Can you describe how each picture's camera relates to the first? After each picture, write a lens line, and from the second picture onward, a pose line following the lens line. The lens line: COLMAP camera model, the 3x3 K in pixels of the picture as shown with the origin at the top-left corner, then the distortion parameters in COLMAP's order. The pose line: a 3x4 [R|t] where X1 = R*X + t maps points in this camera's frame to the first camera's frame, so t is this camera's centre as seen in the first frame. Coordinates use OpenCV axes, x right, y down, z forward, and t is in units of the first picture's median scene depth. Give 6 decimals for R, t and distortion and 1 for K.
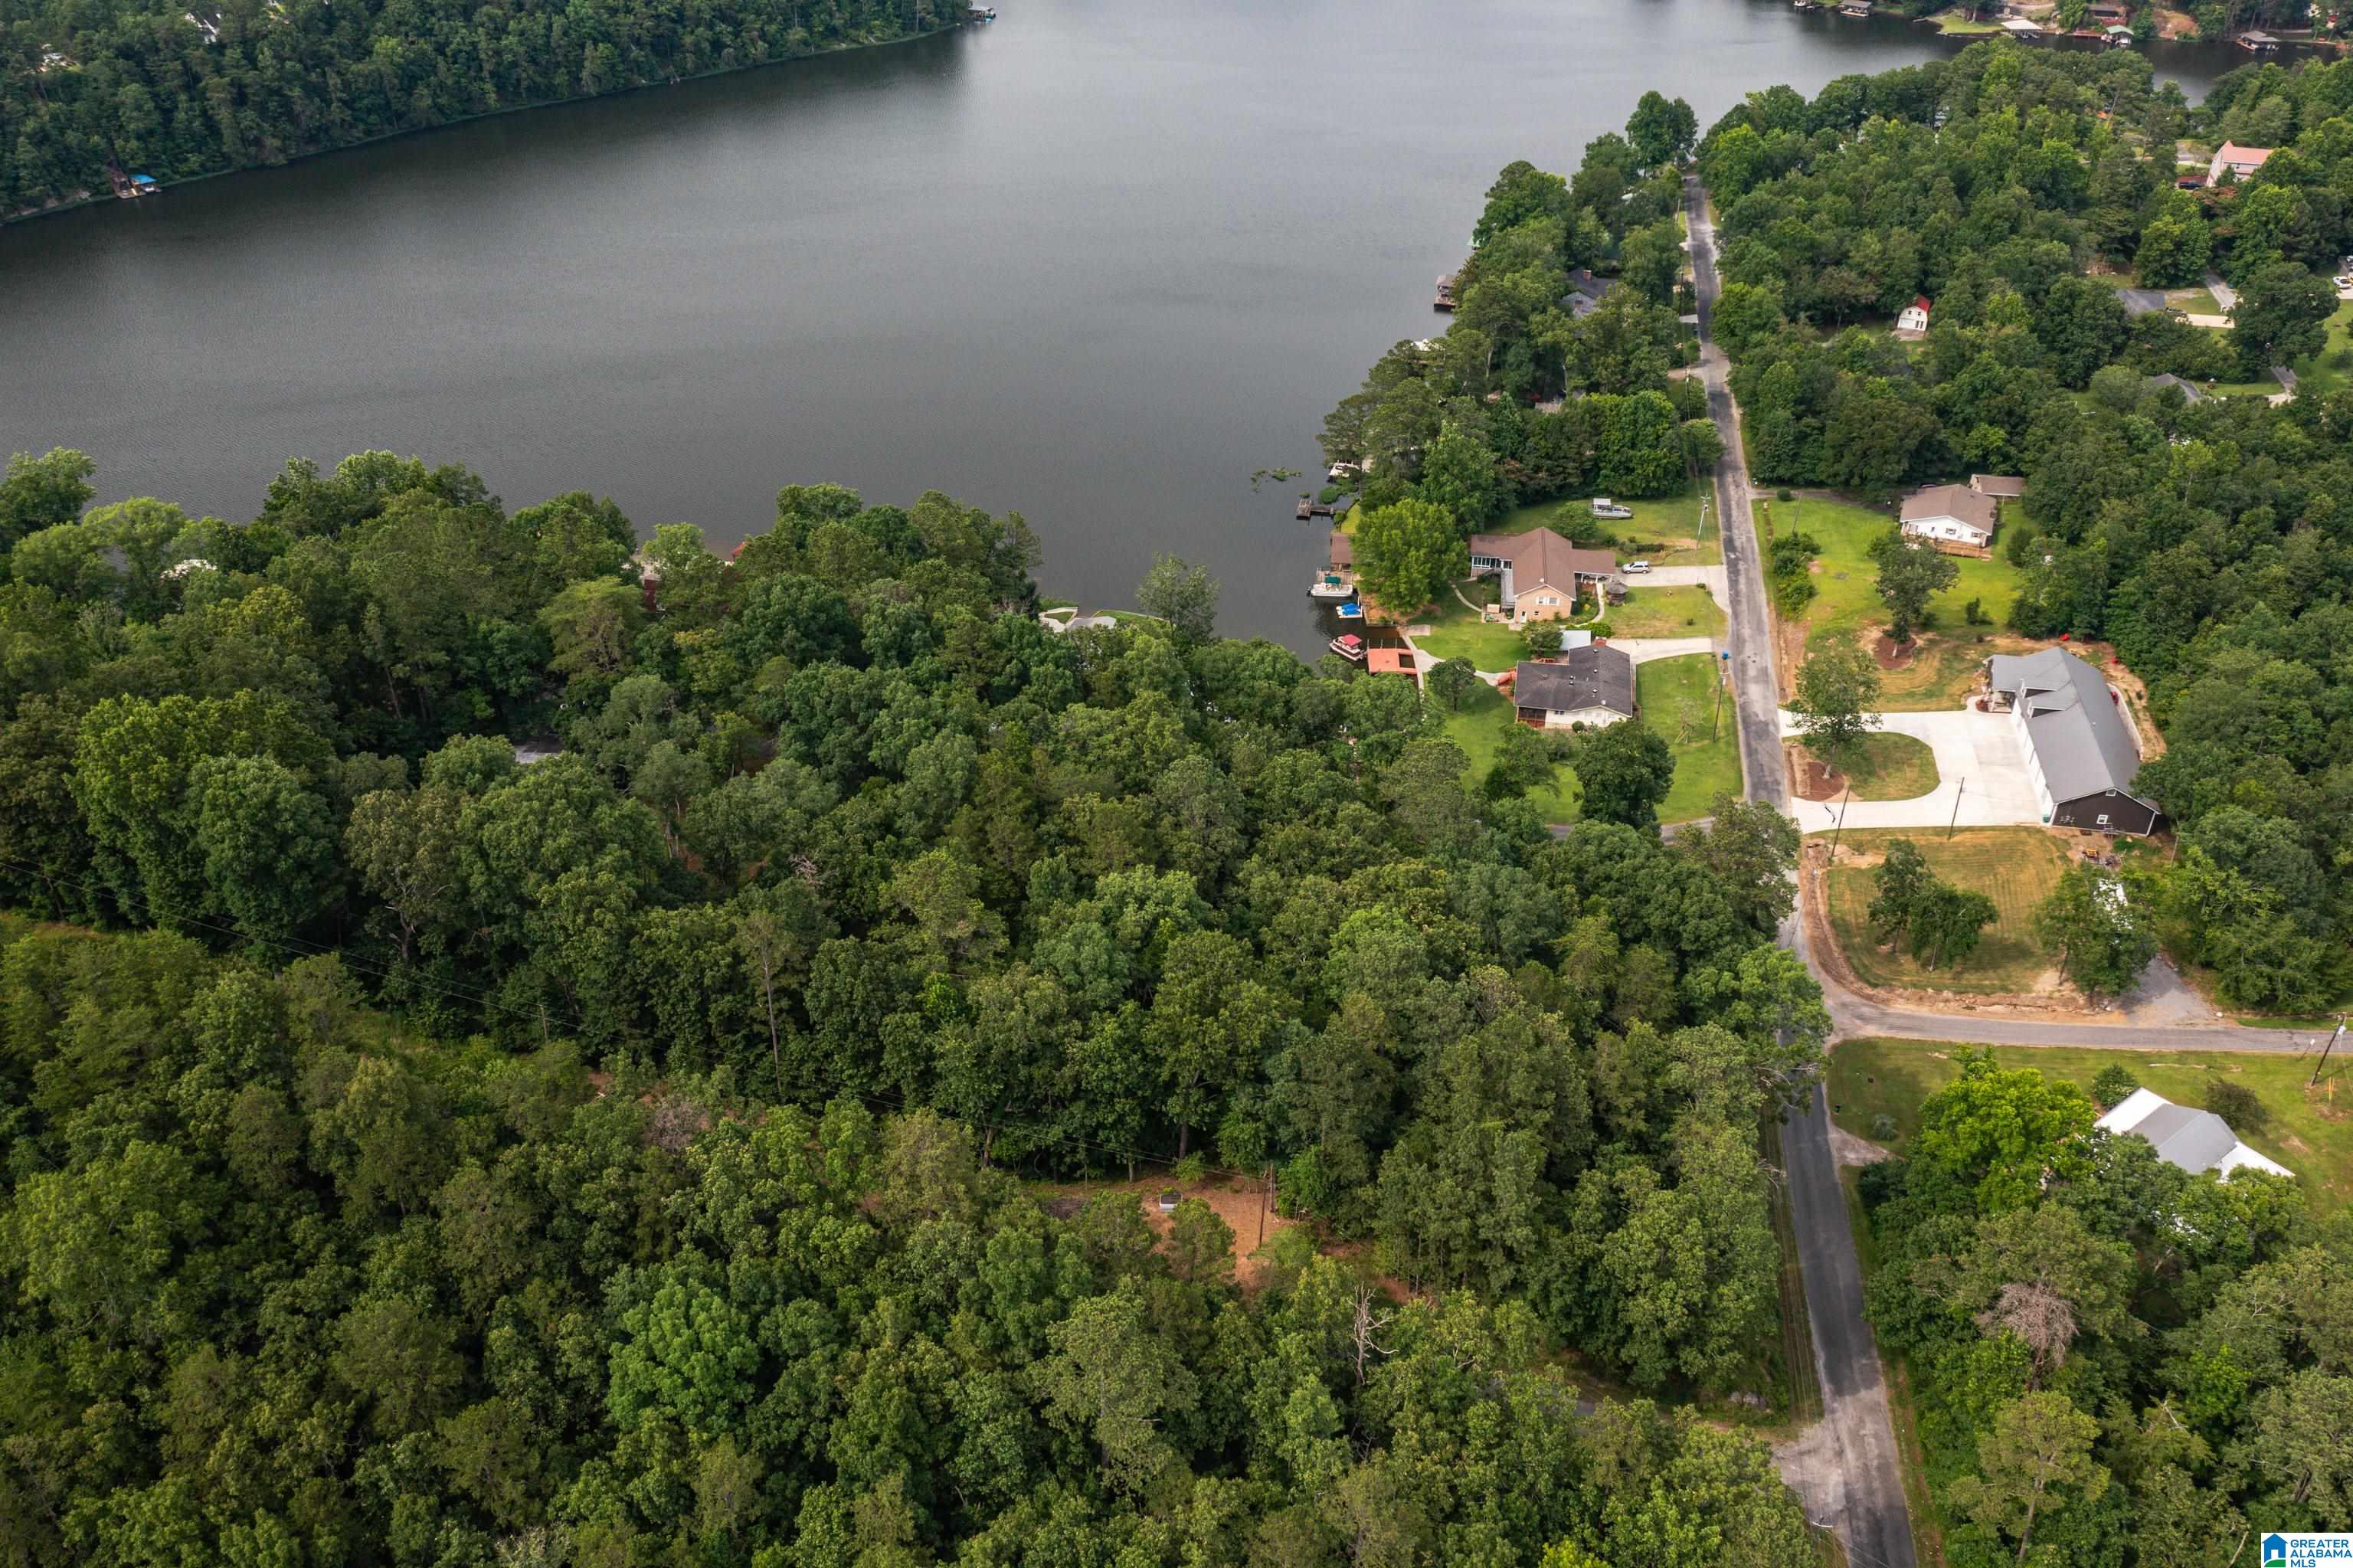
lens RADIAL K [[1853.5, 0, 1164.5], [0, 1853.5, 807.9], [0, 0, 1]] dist [-0.025062, 0.011075]
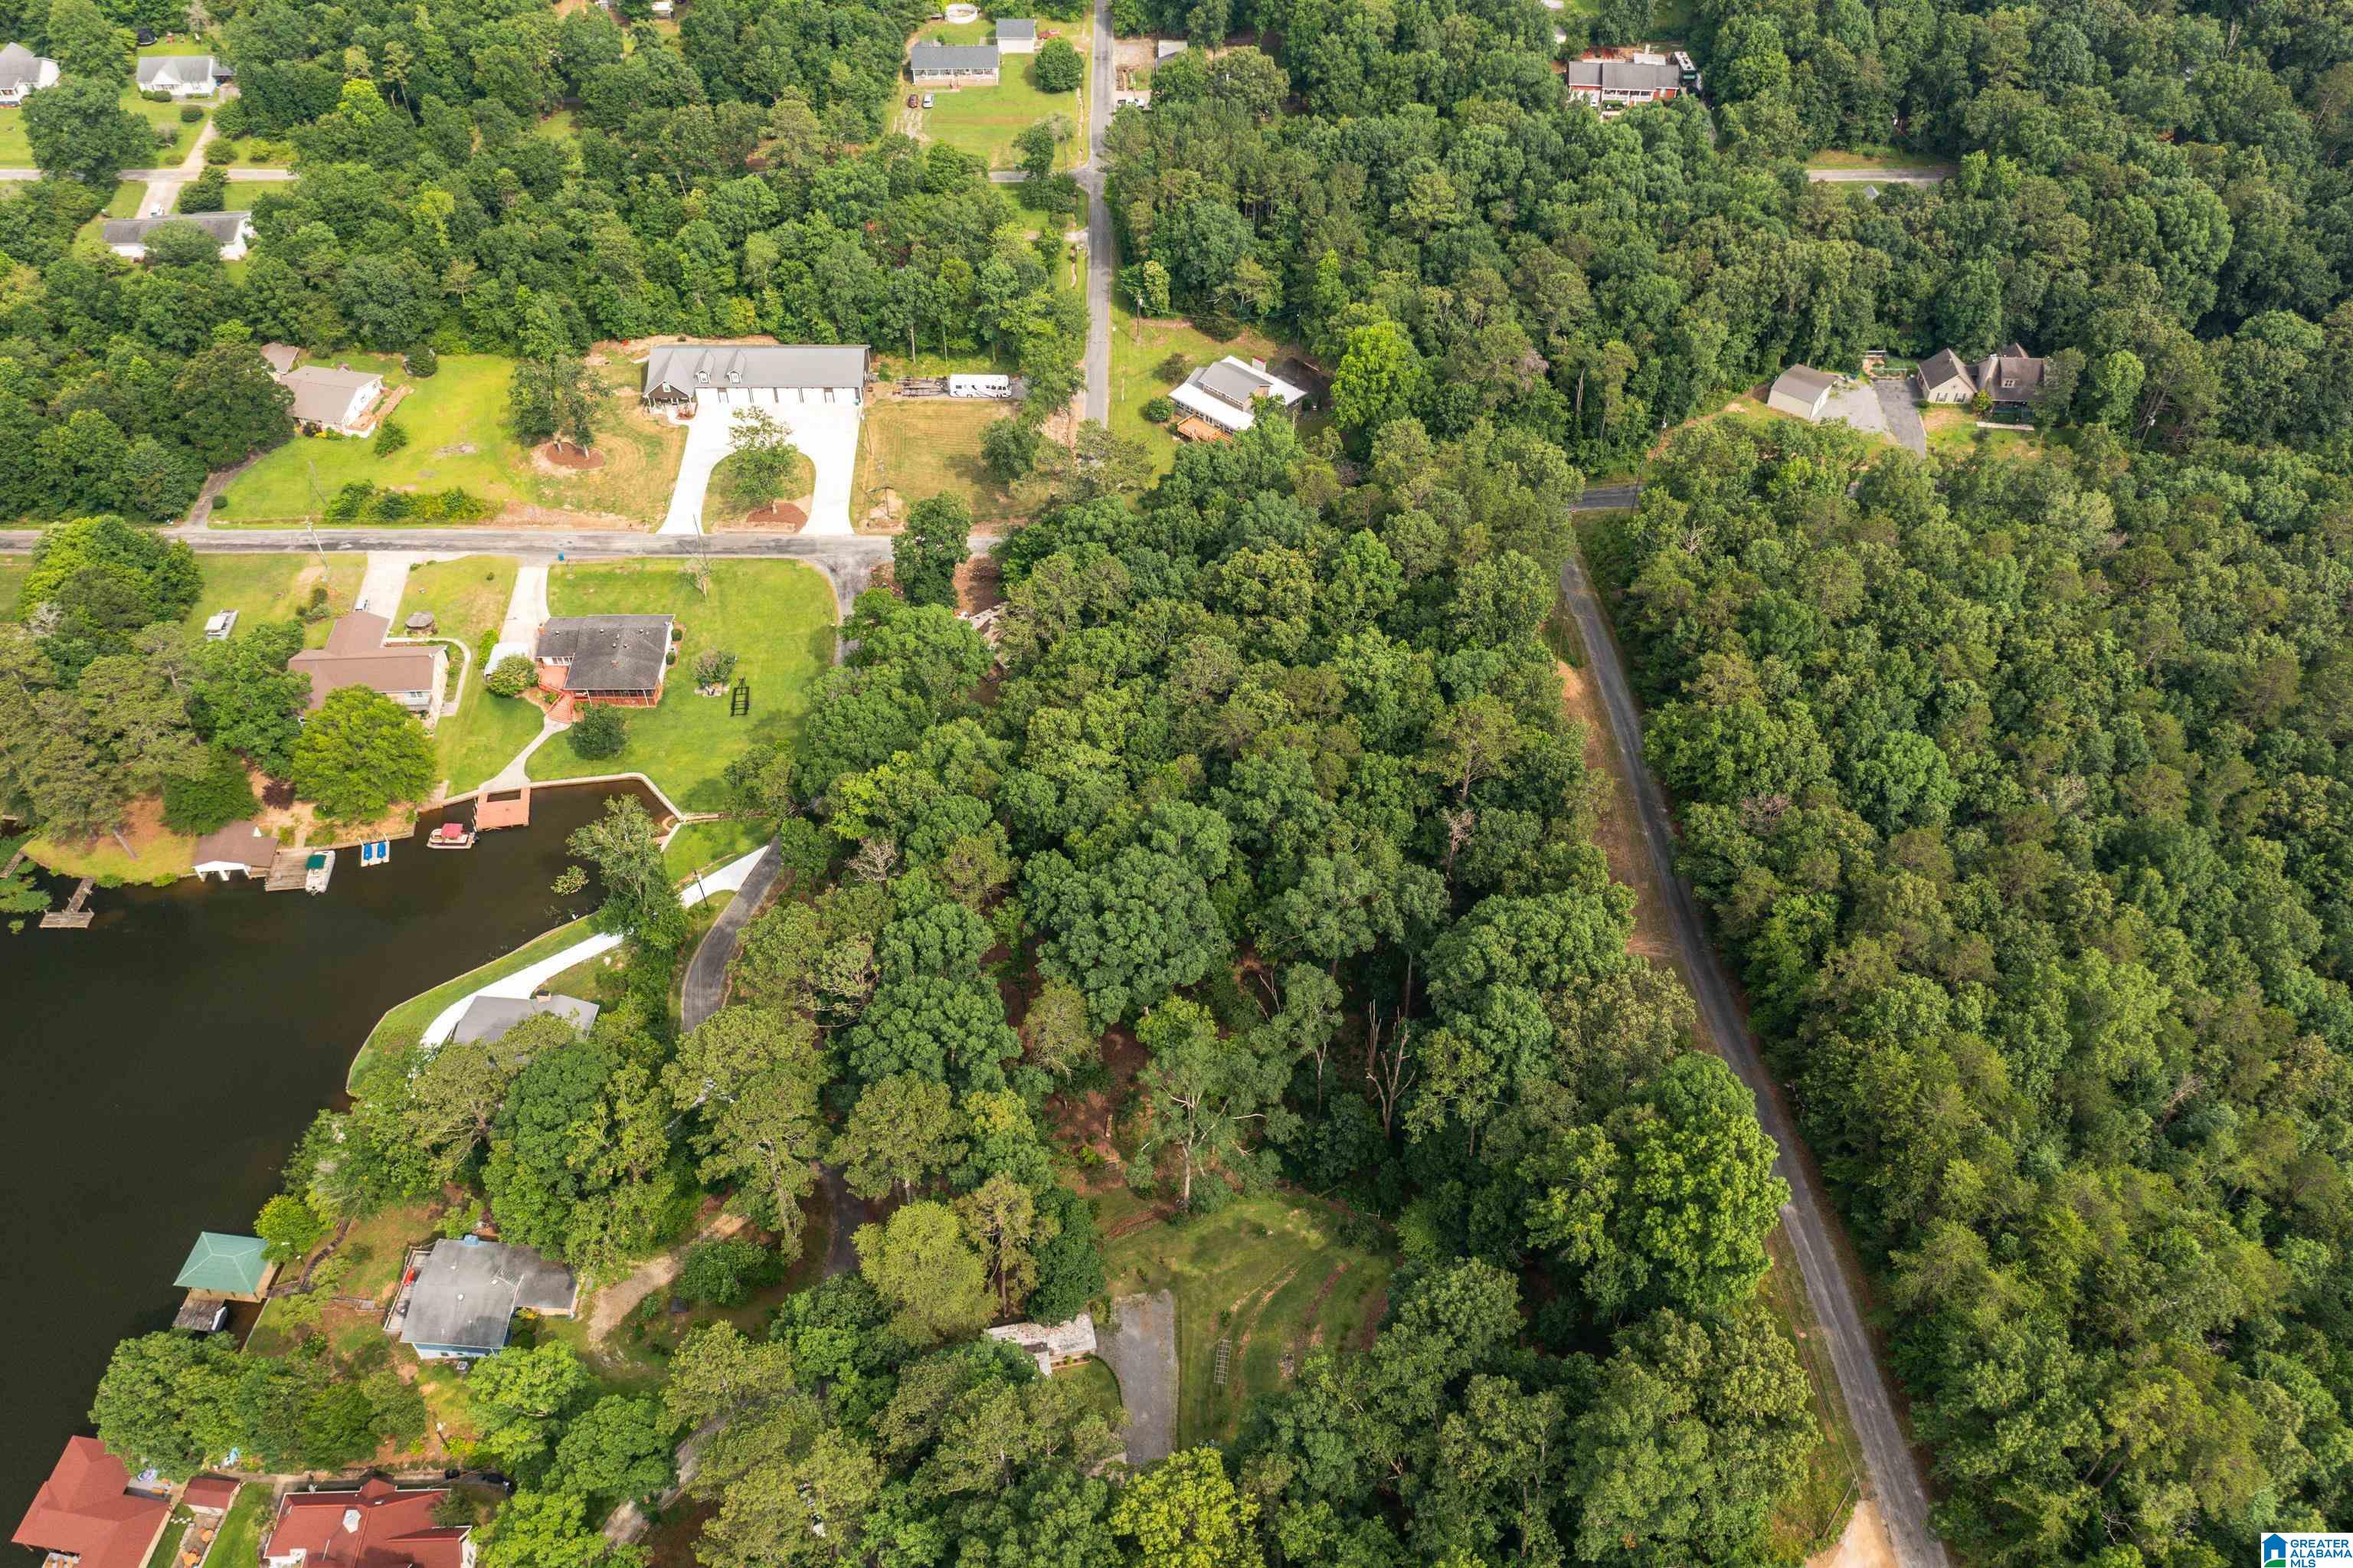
lens RADIAL K [[1853.5, 0, 1167.5], [0, 1853.5, 800.4], [0, 0, 1]] dist [-0.025062, 0.011075]
pose [[-0.210212, -0.690940, 0.691674, -0.560227], [0.540660, 0.507295, 0.671073, -0.505801], [-0.814554, 0.515028, 0.266924, 0.493572]]
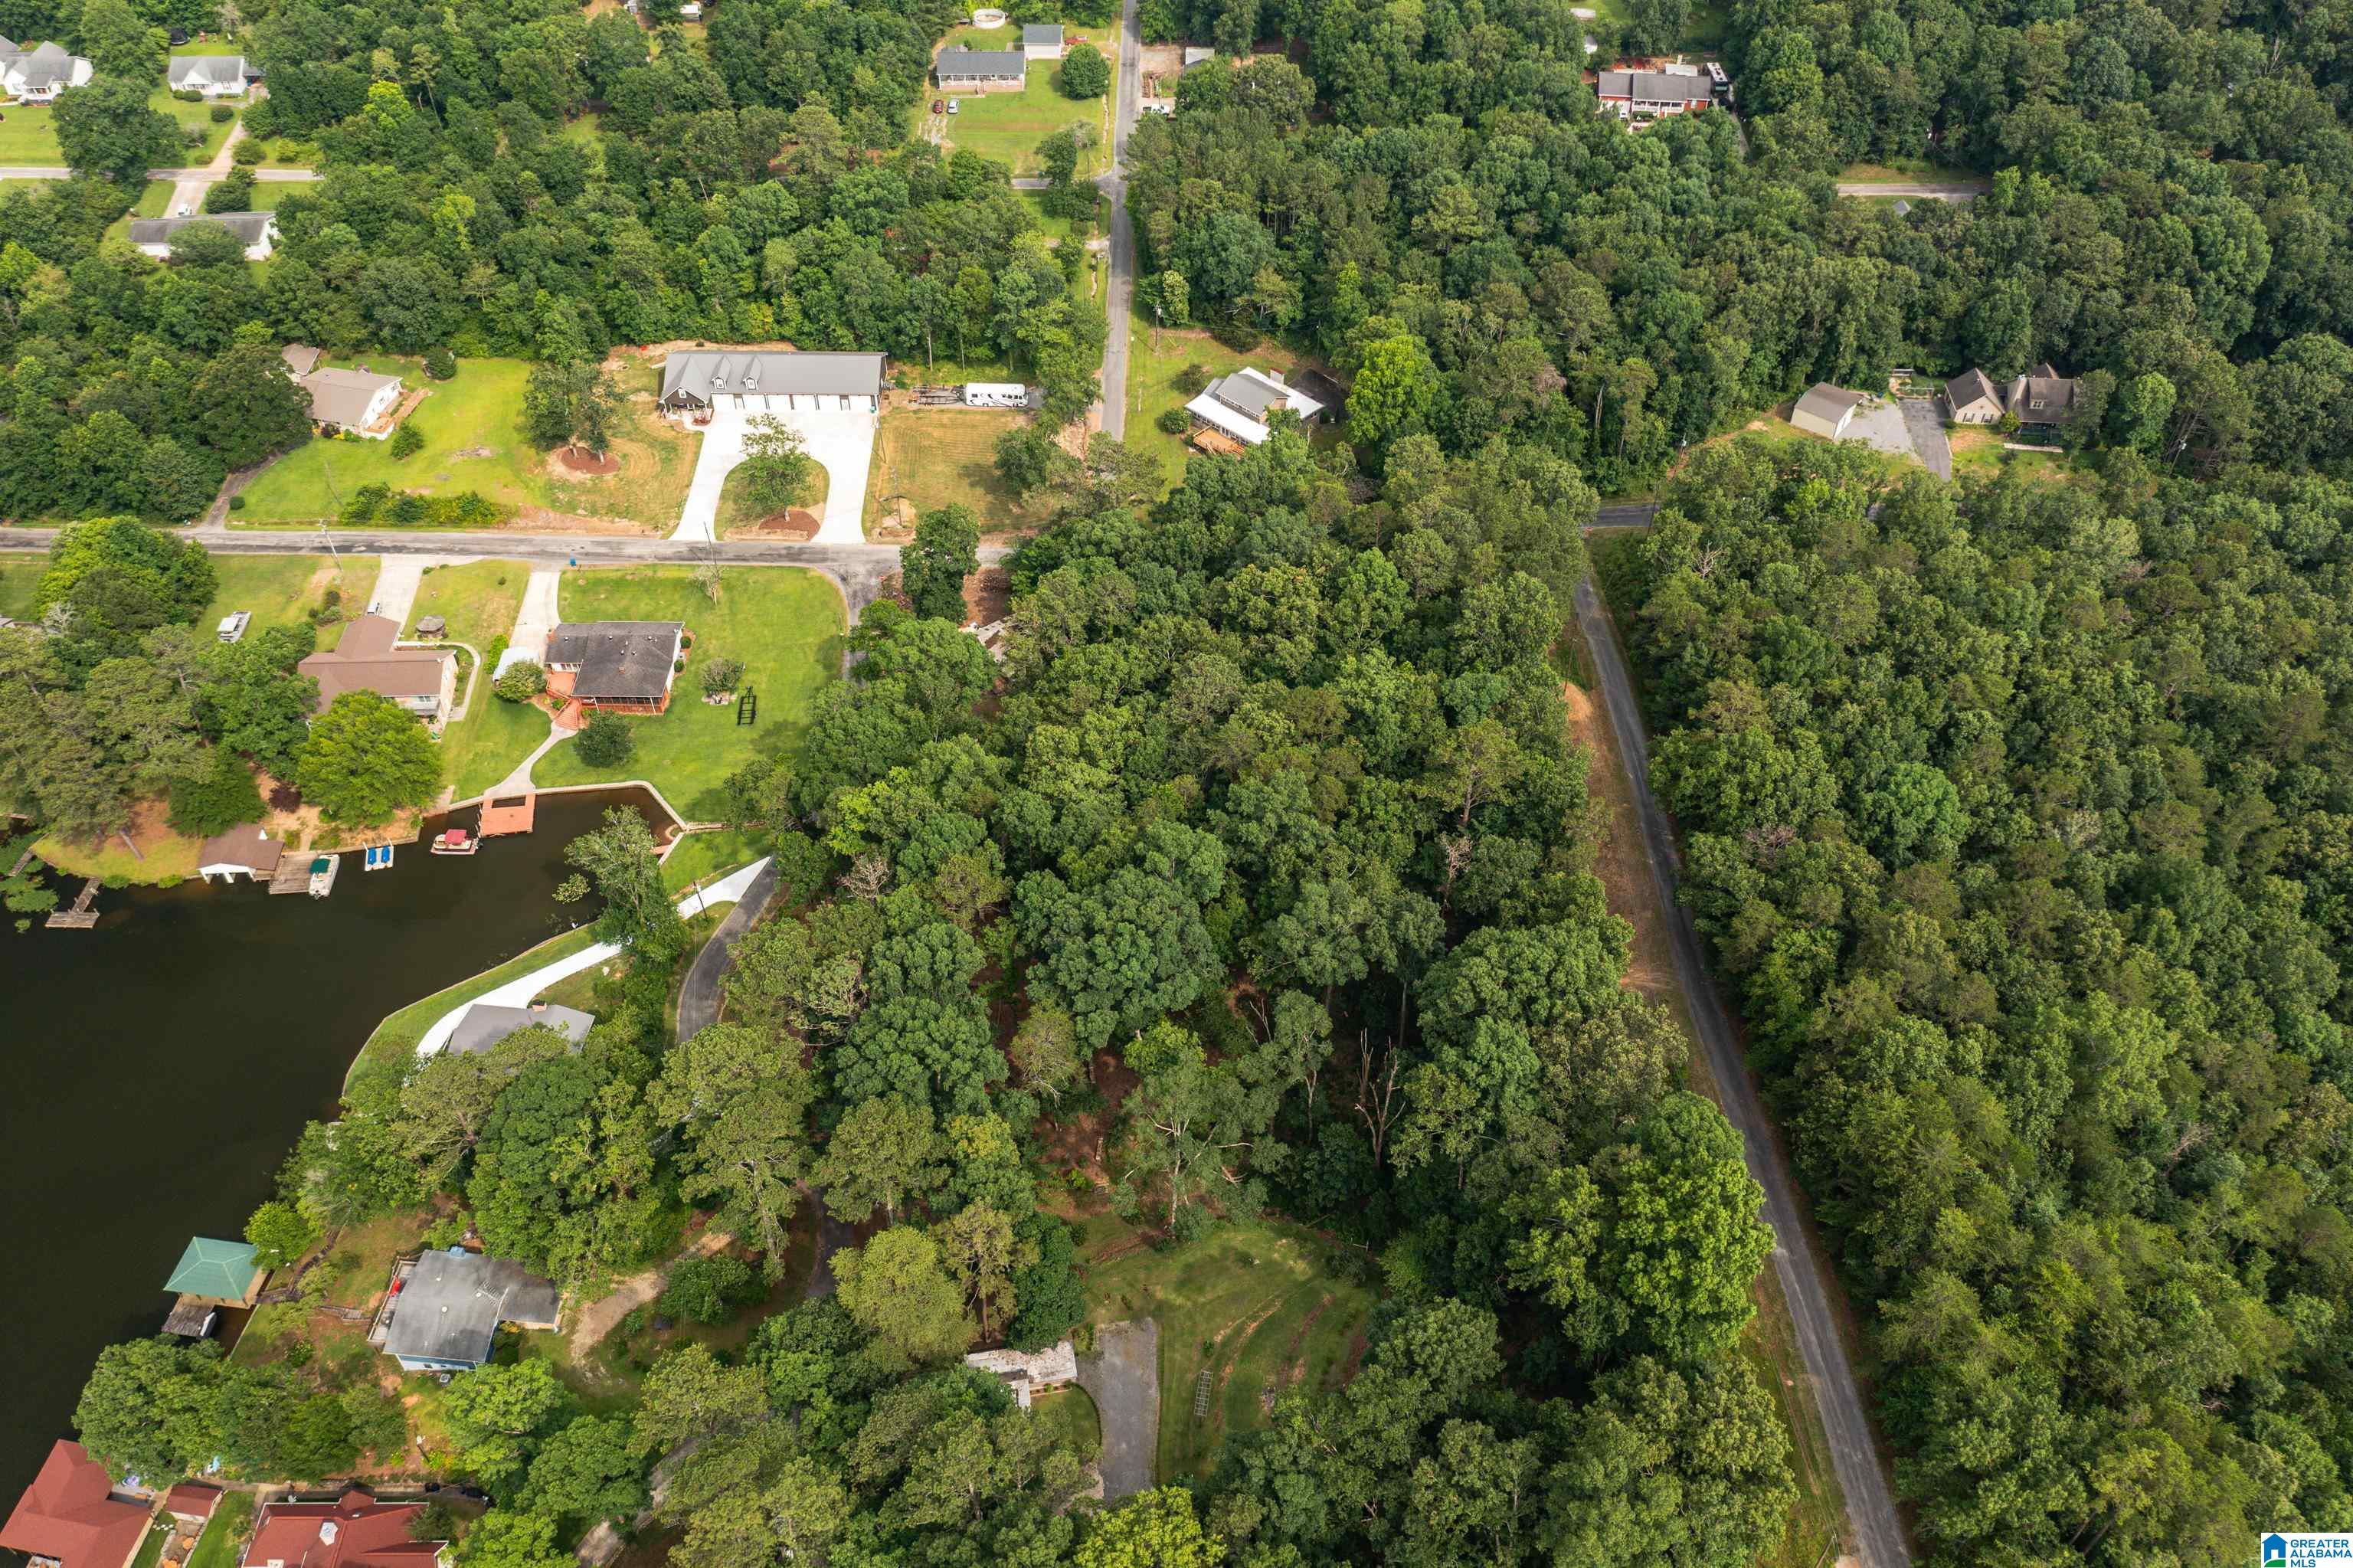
lens RADIAL K [[1853.5, 0, 1166.7], [0, 1853.5, 800.2], [0, 0, 1]] dist [-0.025062, 0.011075]
pose [[-0.184919, -0.694384, 0.695439, -0.552911], [0.546676, 0.515372, 0.659953, -0.497027], [-0.816670, 0.502218, 0.284301, 0.477878]]
